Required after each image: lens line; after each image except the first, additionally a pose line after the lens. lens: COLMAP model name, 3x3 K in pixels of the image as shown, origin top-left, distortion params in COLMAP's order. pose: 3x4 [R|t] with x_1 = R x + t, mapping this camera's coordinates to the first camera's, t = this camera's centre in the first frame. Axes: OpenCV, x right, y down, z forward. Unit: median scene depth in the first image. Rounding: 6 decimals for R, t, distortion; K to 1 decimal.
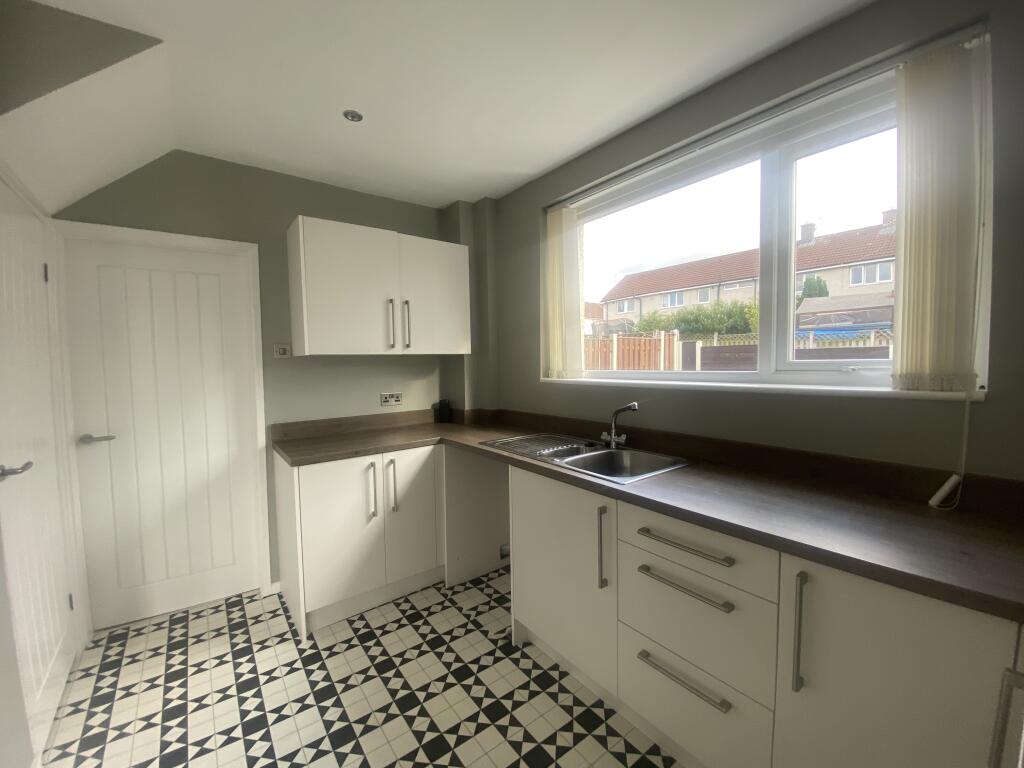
lens RADIAL K [[420.1, 0, 514.3], [0, 420.1, 376.9], [0, 0, 1]] dist [0.002643, 0.000253]
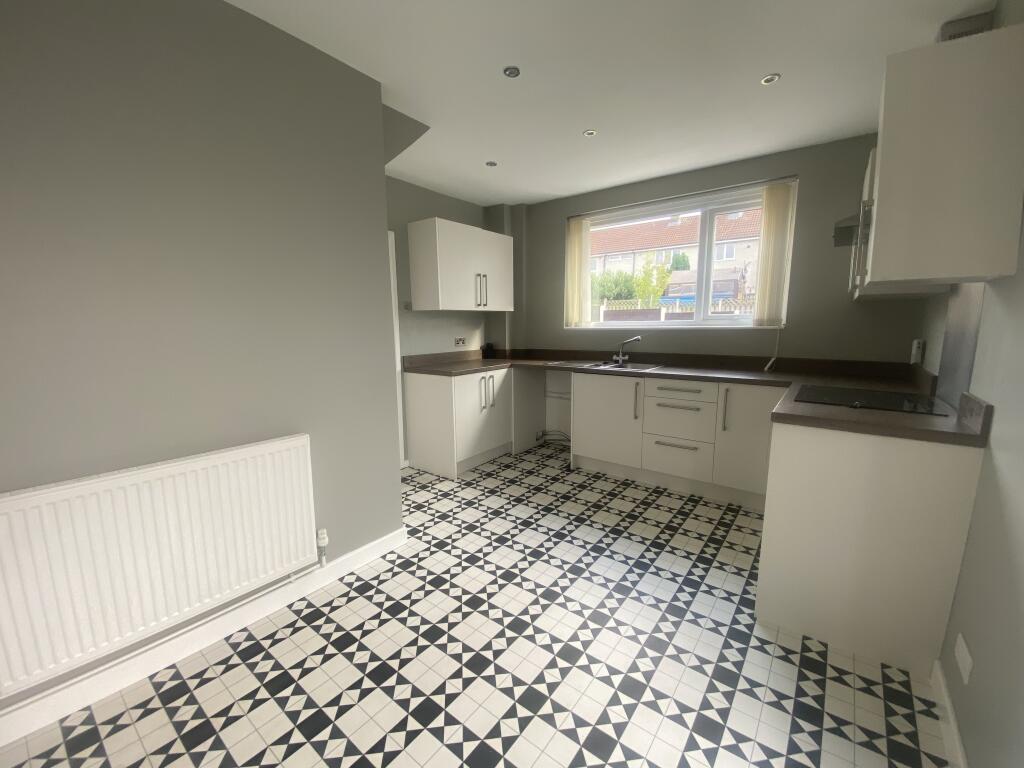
lens RADIAL K [[420.1, 0, 507.3], [0, 420.1, 388.5], [0, 0, 1]] dist [0.002643, 0.000253]
pose [[0.968414, -0.034478, 0.246952, -0.592995], [0.006532, 0.993562, 0.113099, 0.058641], [-0.249261, -0.107914, 0.962405, -0.552509]]
